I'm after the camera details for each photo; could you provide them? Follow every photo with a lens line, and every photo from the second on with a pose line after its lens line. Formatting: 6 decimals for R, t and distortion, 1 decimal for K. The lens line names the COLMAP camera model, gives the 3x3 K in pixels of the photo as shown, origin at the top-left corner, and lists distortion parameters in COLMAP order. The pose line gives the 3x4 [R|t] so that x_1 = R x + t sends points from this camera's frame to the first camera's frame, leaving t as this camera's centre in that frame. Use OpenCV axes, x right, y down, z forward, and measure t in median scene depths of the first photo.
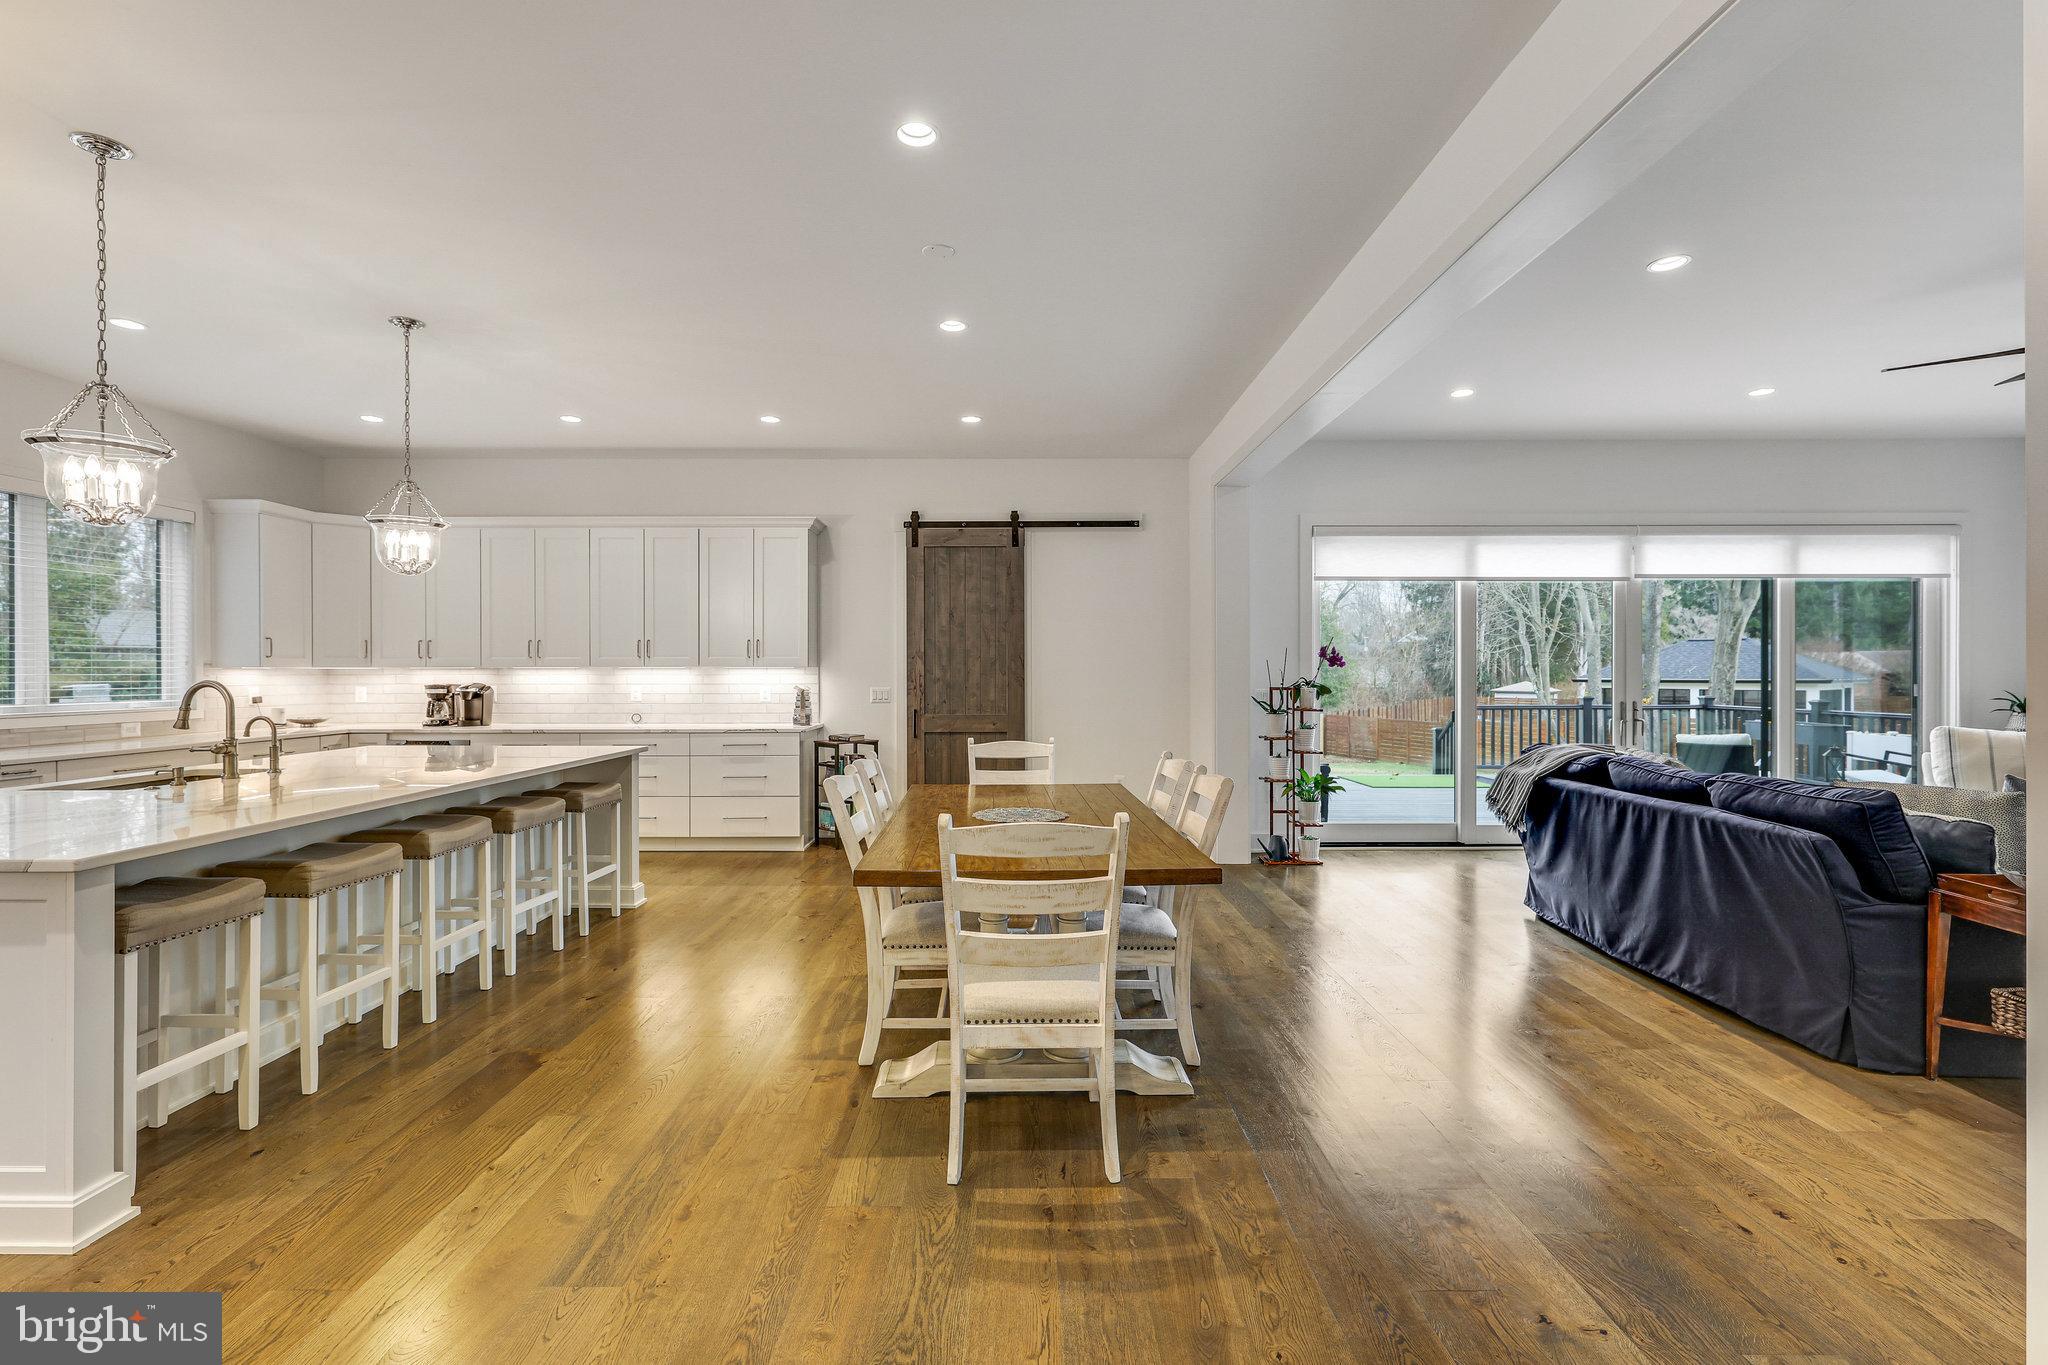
lens RADIAL K [[898.0, 0, 1022.8], [0, 898.0, 687.4], [0, 0, 1]] dist [-0.001493, -0.000179]
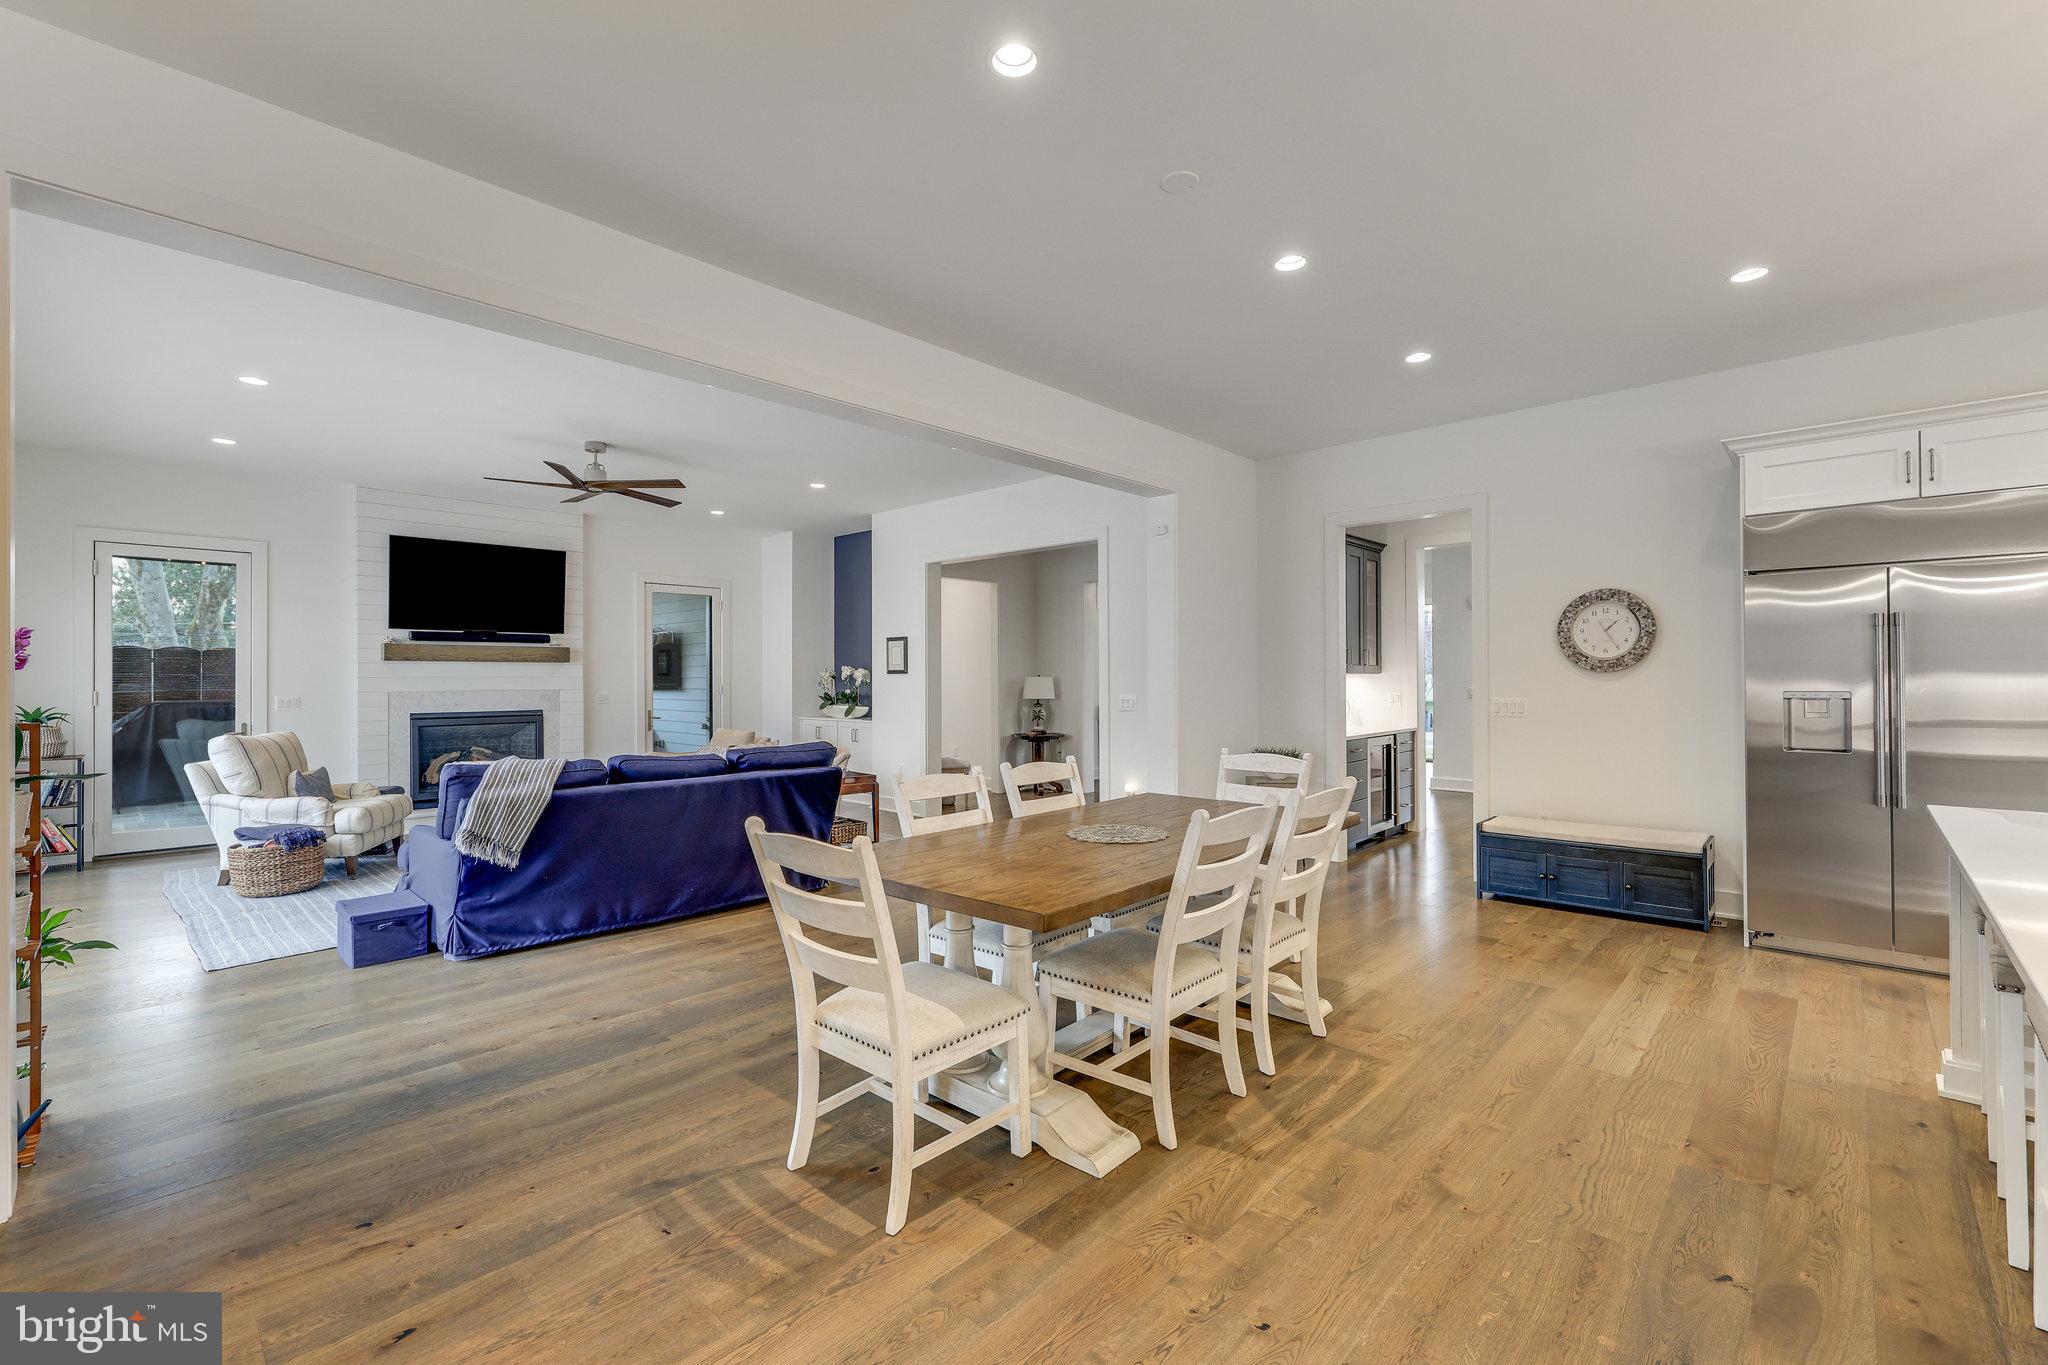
lens RADIAL K [[898.0, 0, 1030.0], [0, 898.0, 671.3], [0, 0, 1]] dist [-0.001493, -0.000179]
pose [[-0.727916, 0.010639, 0.685584, -0.323330], [0.016396, 0.999864, 0.001893, -0.015465], [-0.685470, 0.012619, -0.727991, 0.938918]]
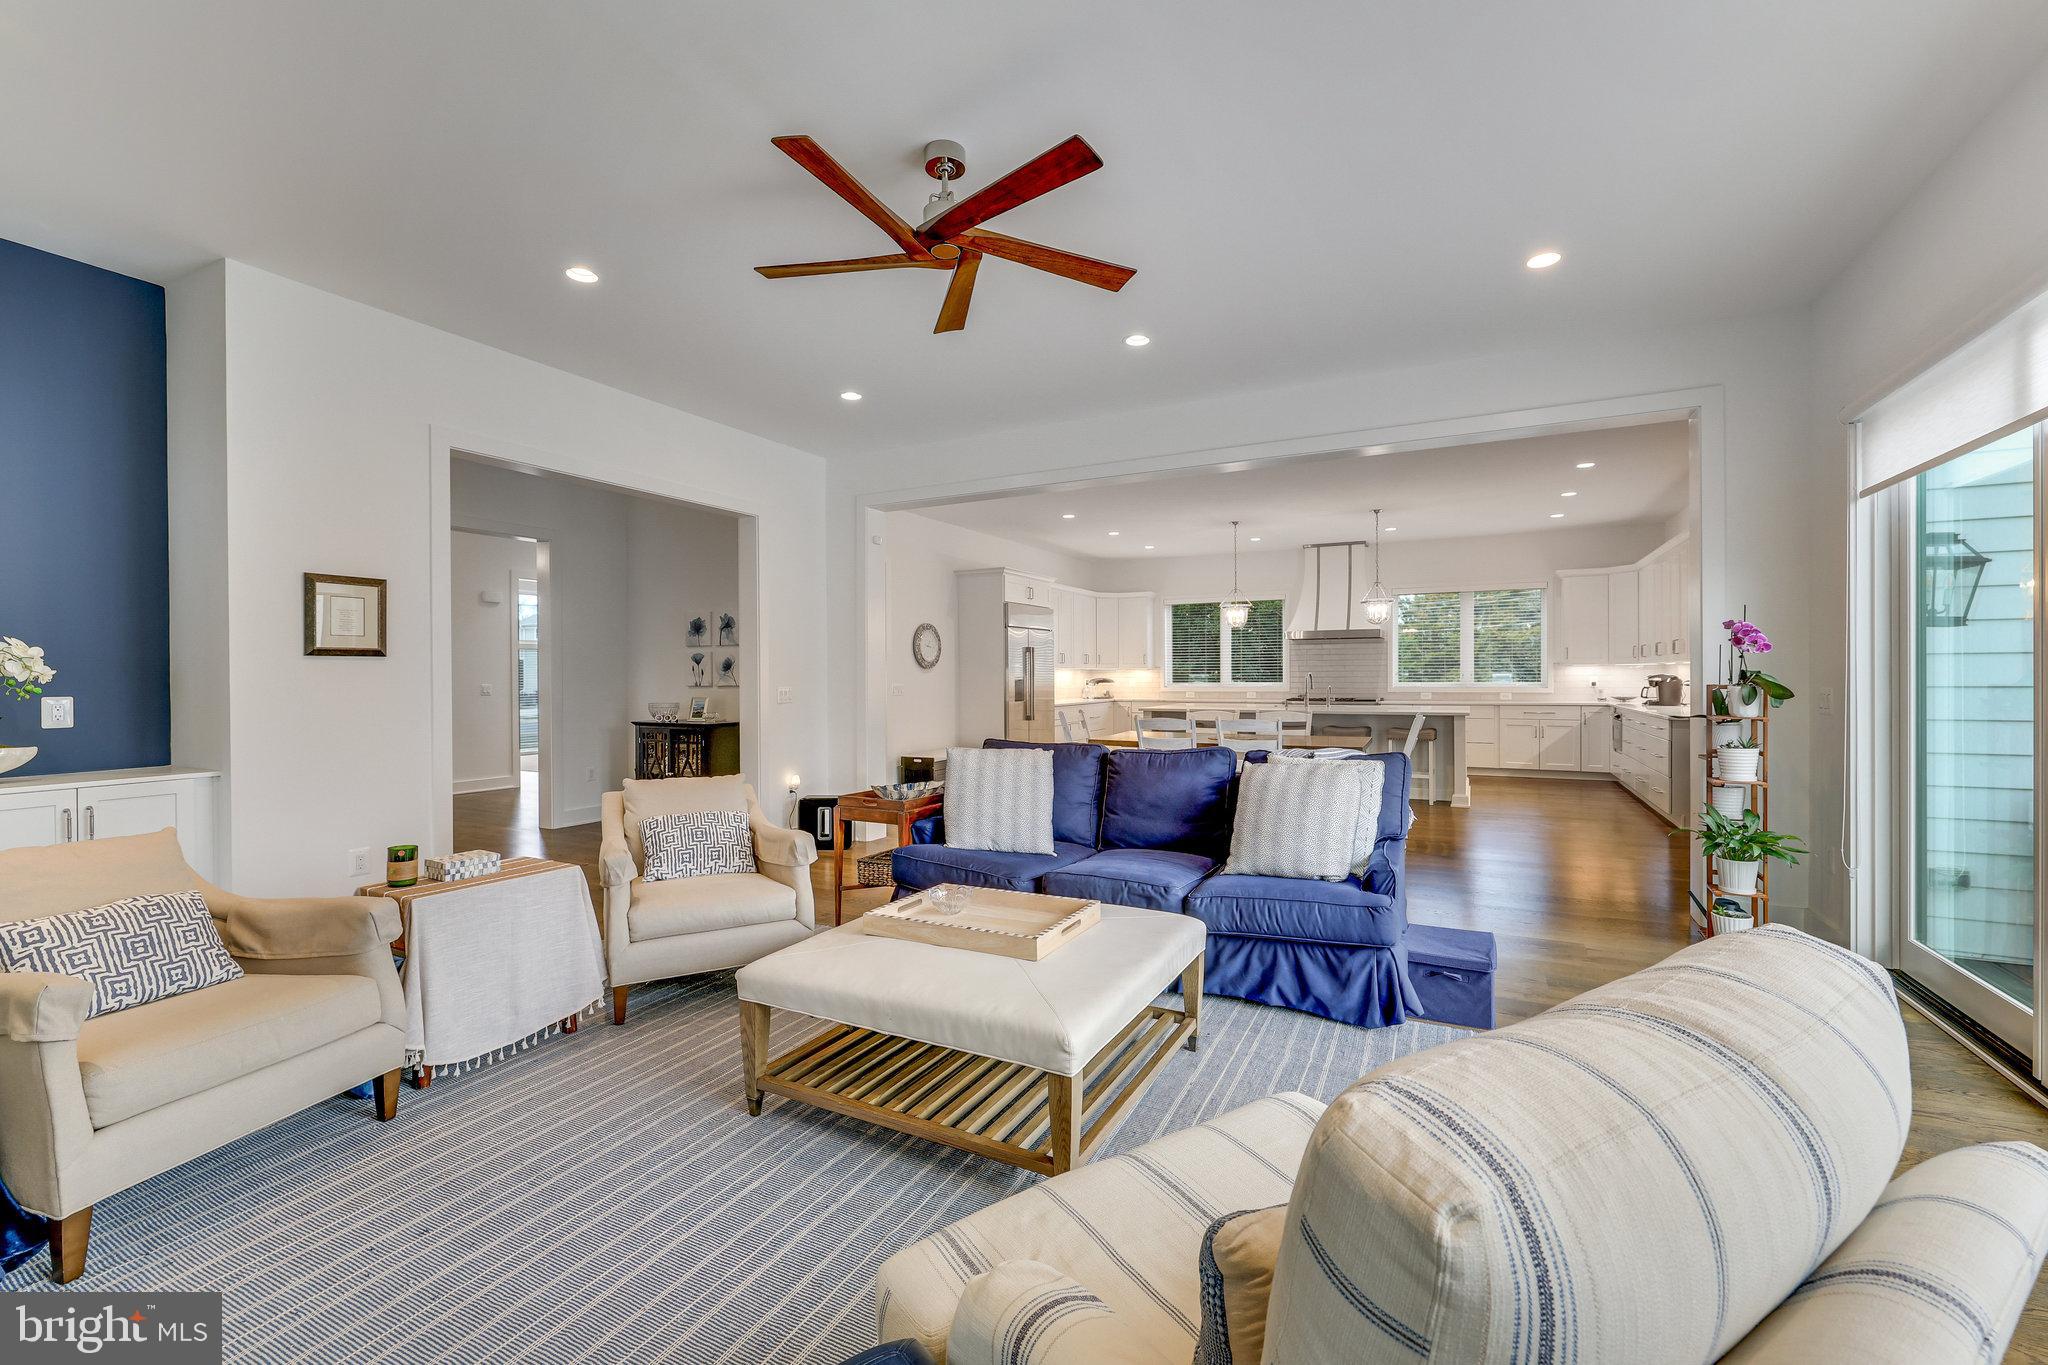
lens RADIAL K [[825.3, 0, 1038.7], [0, 825.3, 678.9], [0, 0, 1]] dist [-0.000445, -0.000359]
pose [[-0.472356, 0.007444, -0.881377, 1.004604], [-0.005880, 0.999915, 0.011596, -0.005610], [0.881388, 0.010660, -0.472272, 0.776965]]
